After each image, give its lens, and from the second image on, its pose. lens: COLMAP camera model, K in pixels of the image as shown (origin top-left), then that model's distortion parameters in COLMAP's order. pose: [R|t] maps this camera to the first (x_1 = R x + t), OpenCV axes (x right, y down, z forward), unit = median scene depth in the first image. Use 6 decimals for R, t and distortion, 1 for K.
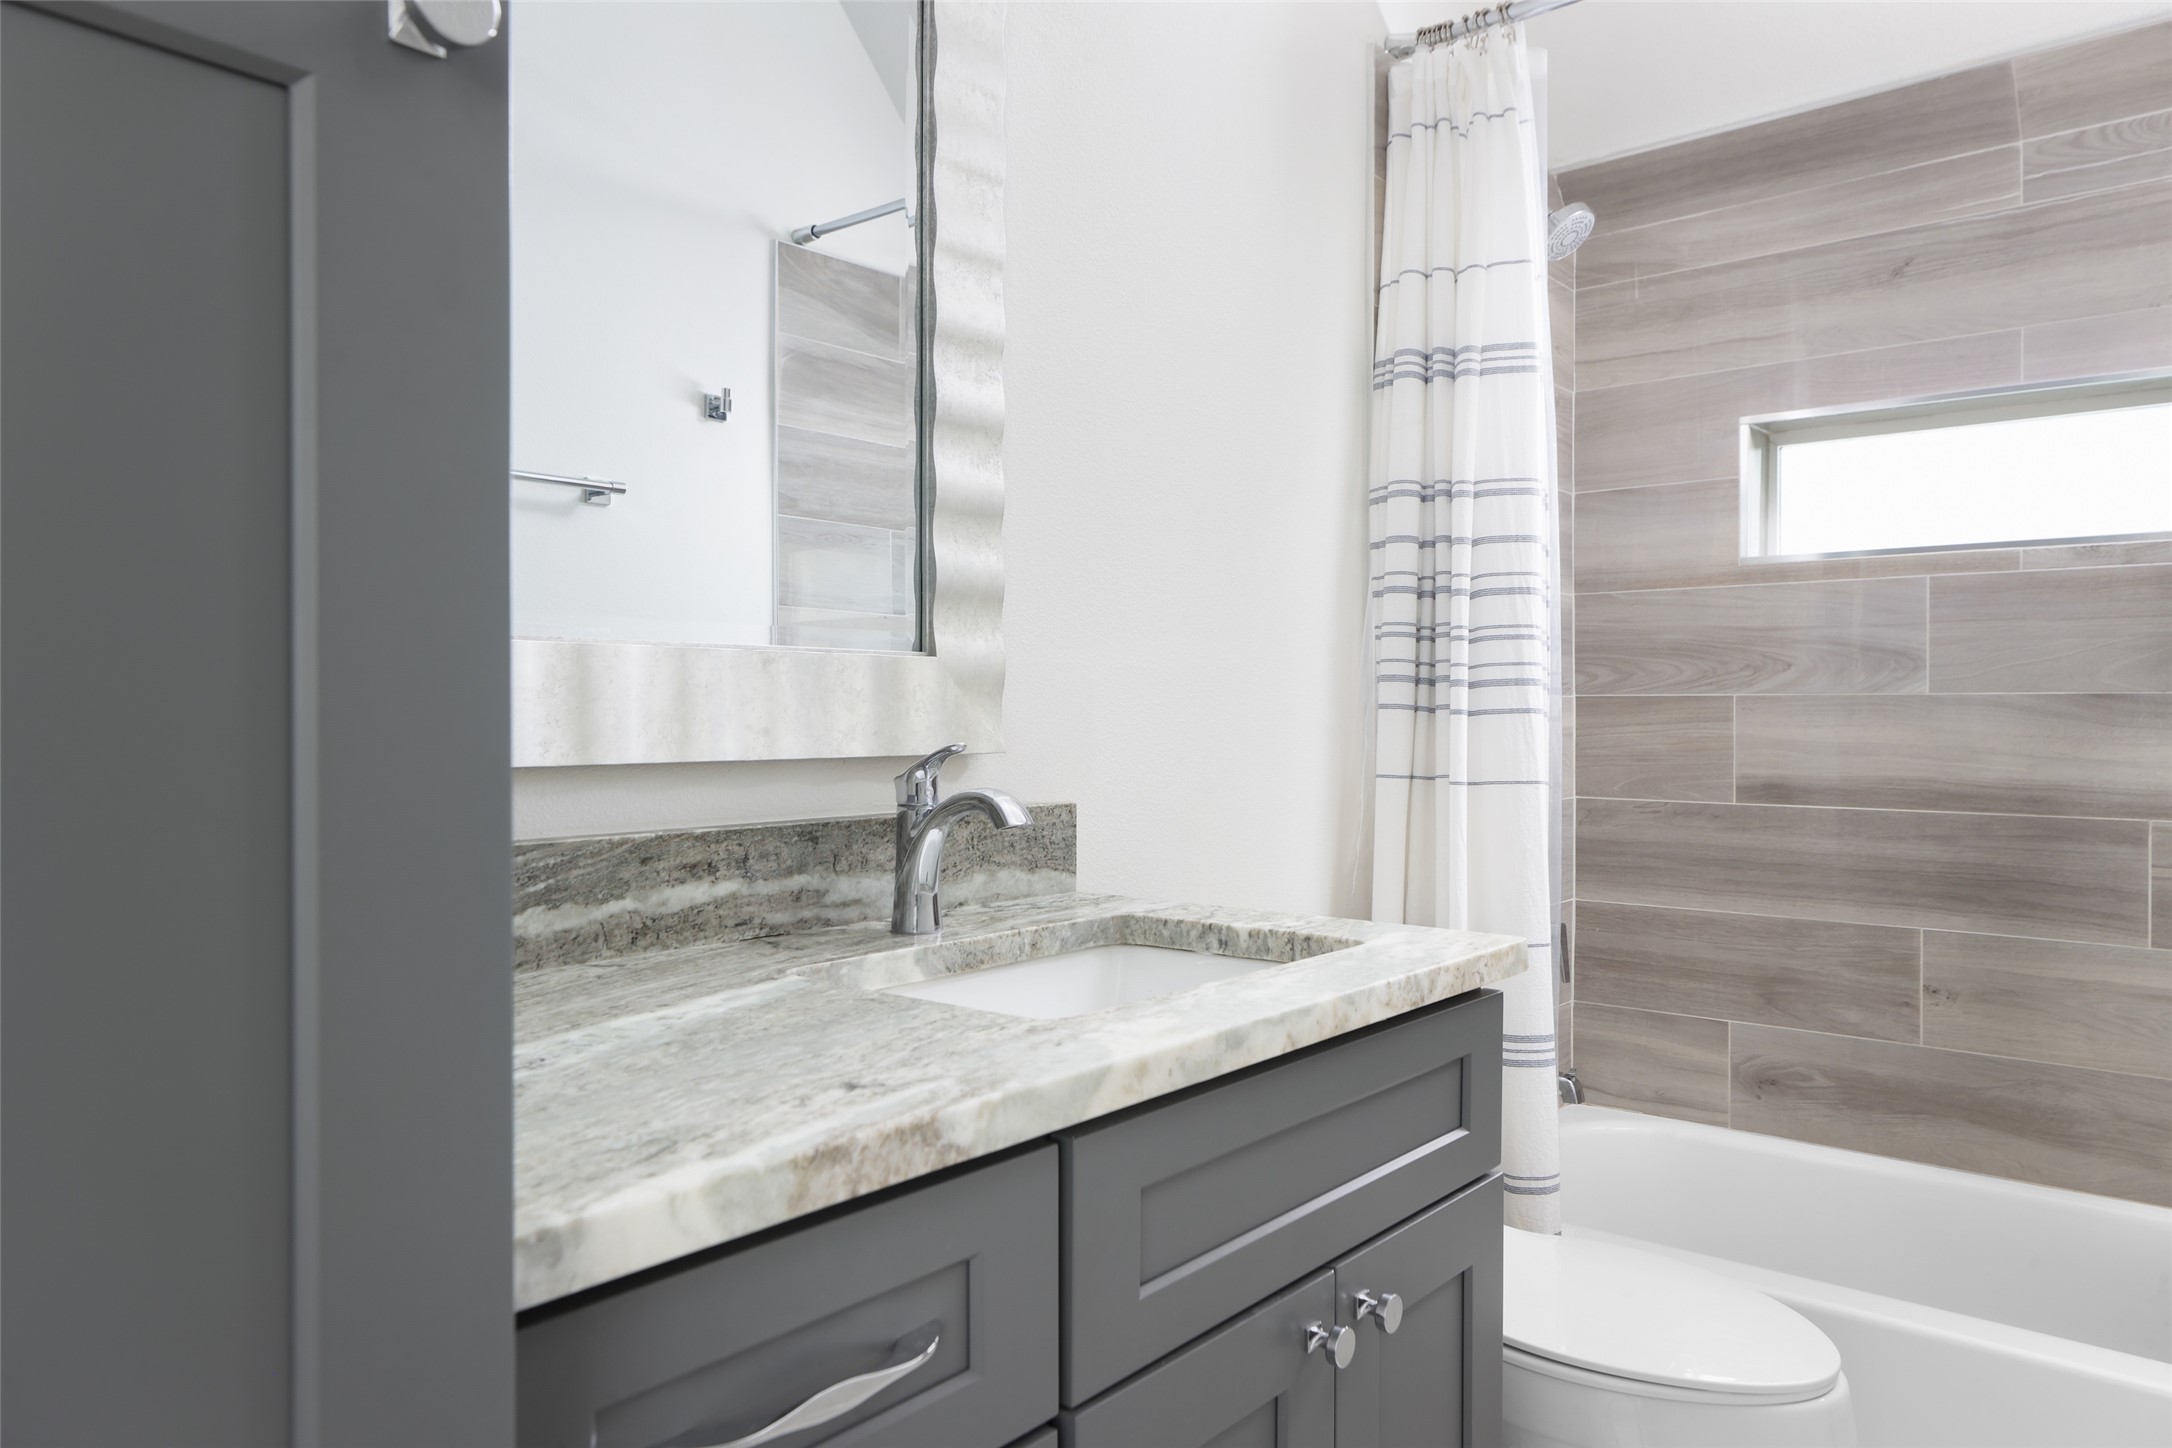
lens RADIAL K [[1480.2, 0, 1087.6], [0, 1480.2, 722.4], [0, 0, 1]] dist [-0.023738, -0.000633]
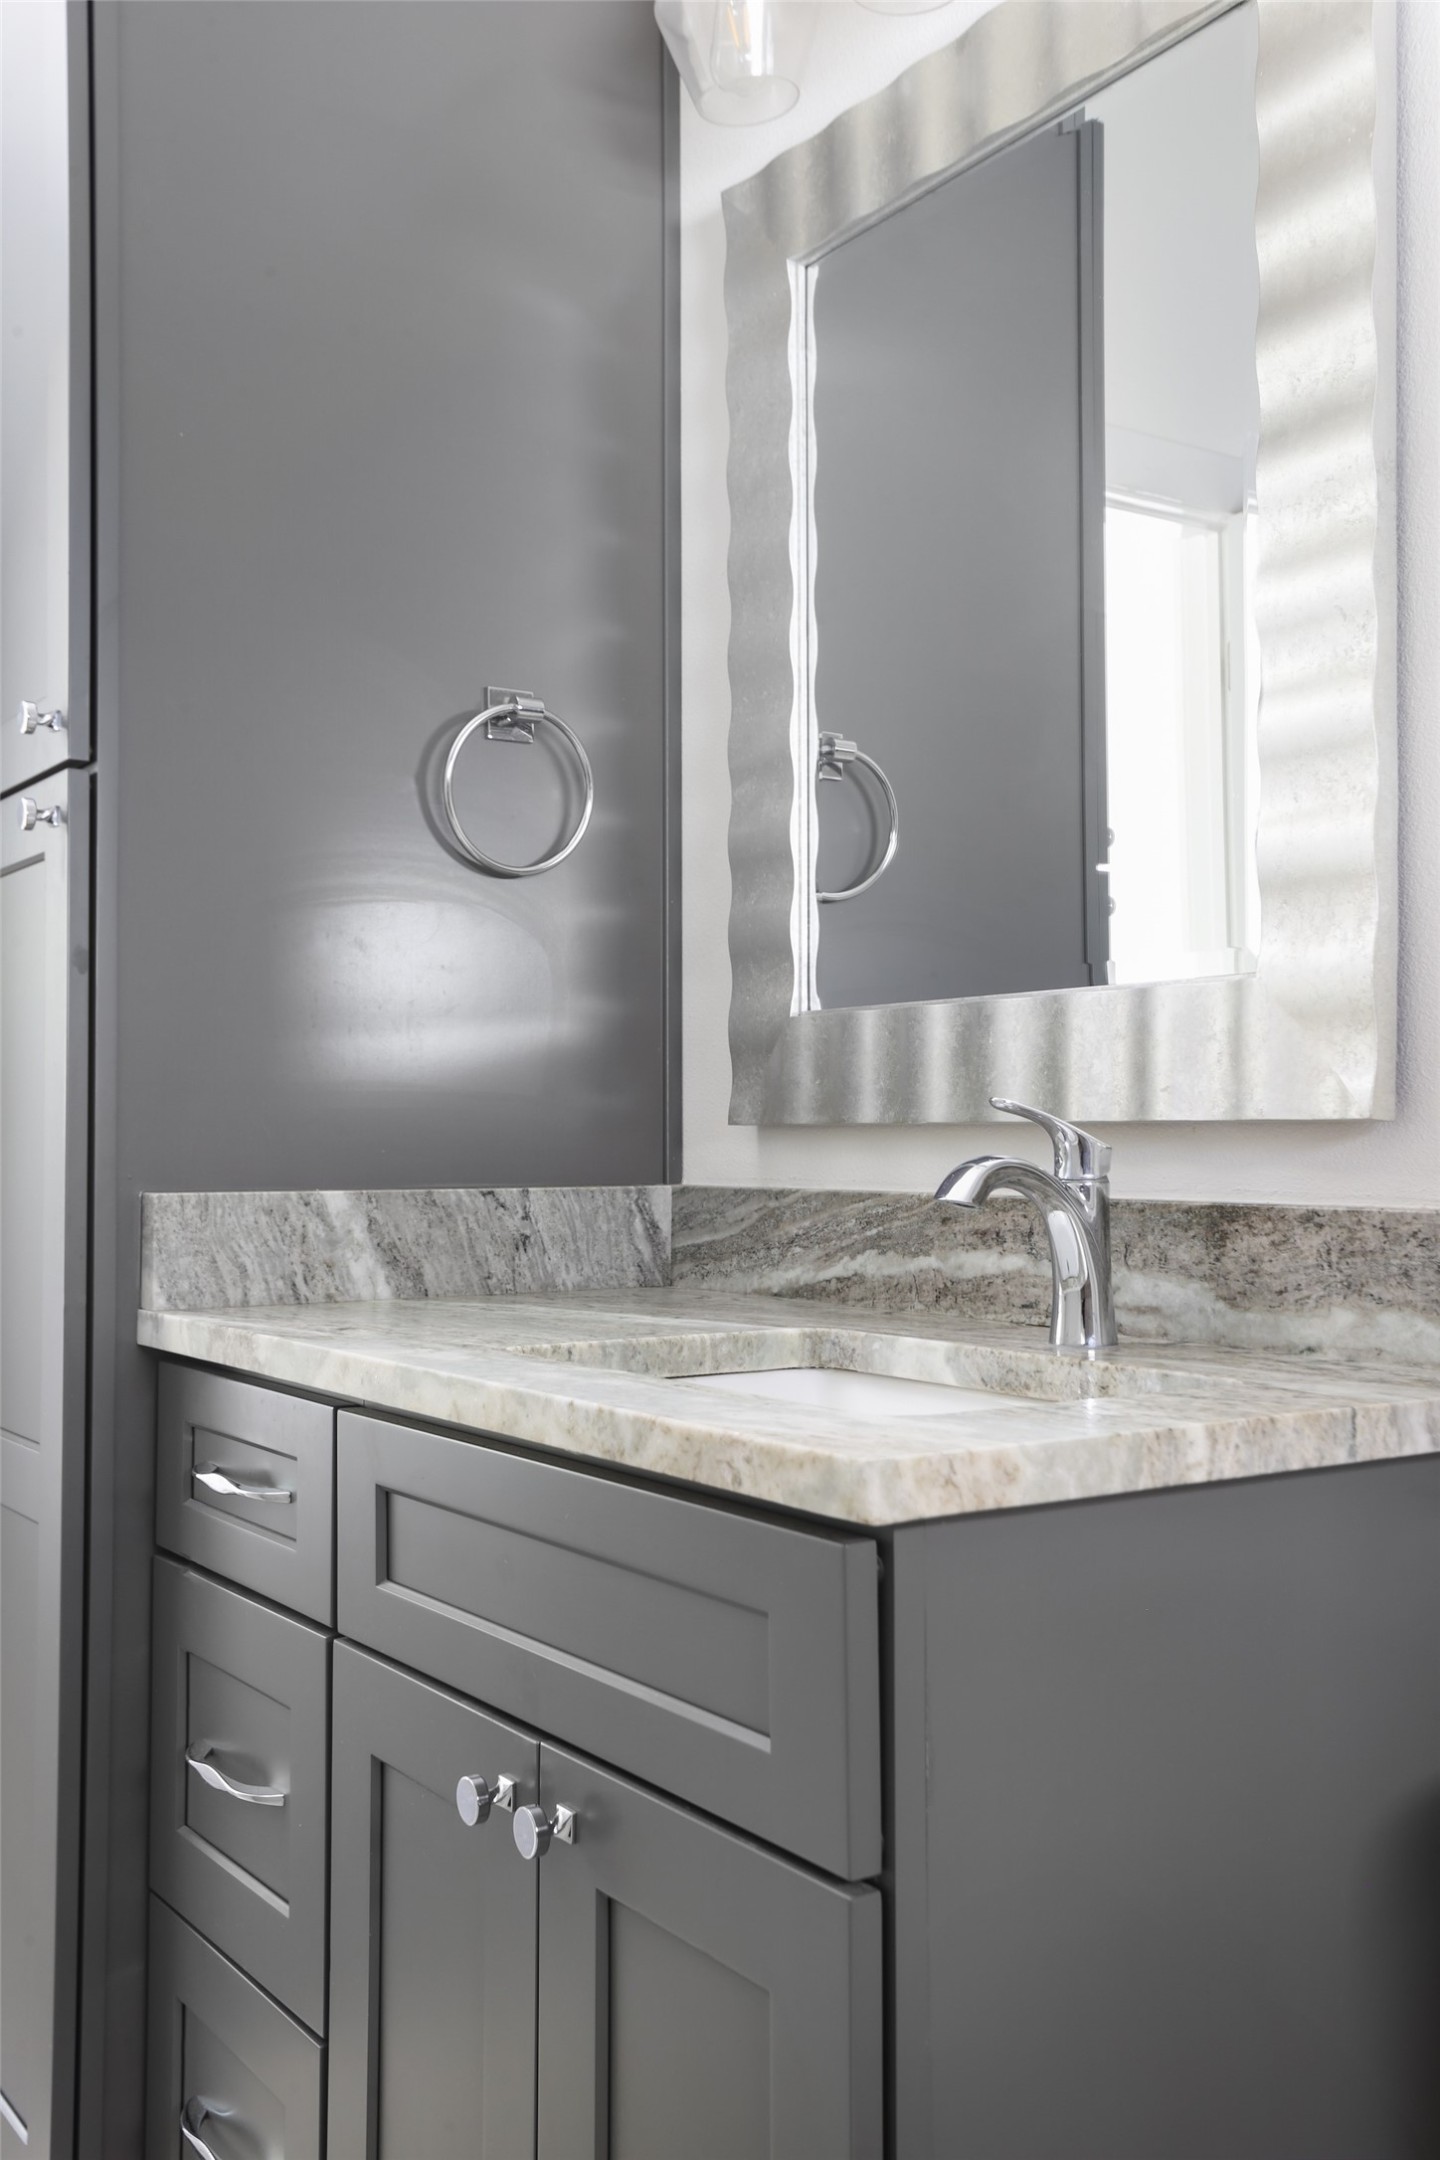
lens RADIAL K [[2136.0, 0, 720.1], [0, 2136.0, 1080.0], [0, 0, 1]] dist [0.010342, 0.000000]
pose [[-0.296415, -0.027059, -0.954676, 1.099861], [-0.008443, 0.999634, -0.025712, 0.036806], [0.955022, 0.000439, -0.296535, 1.261676]]
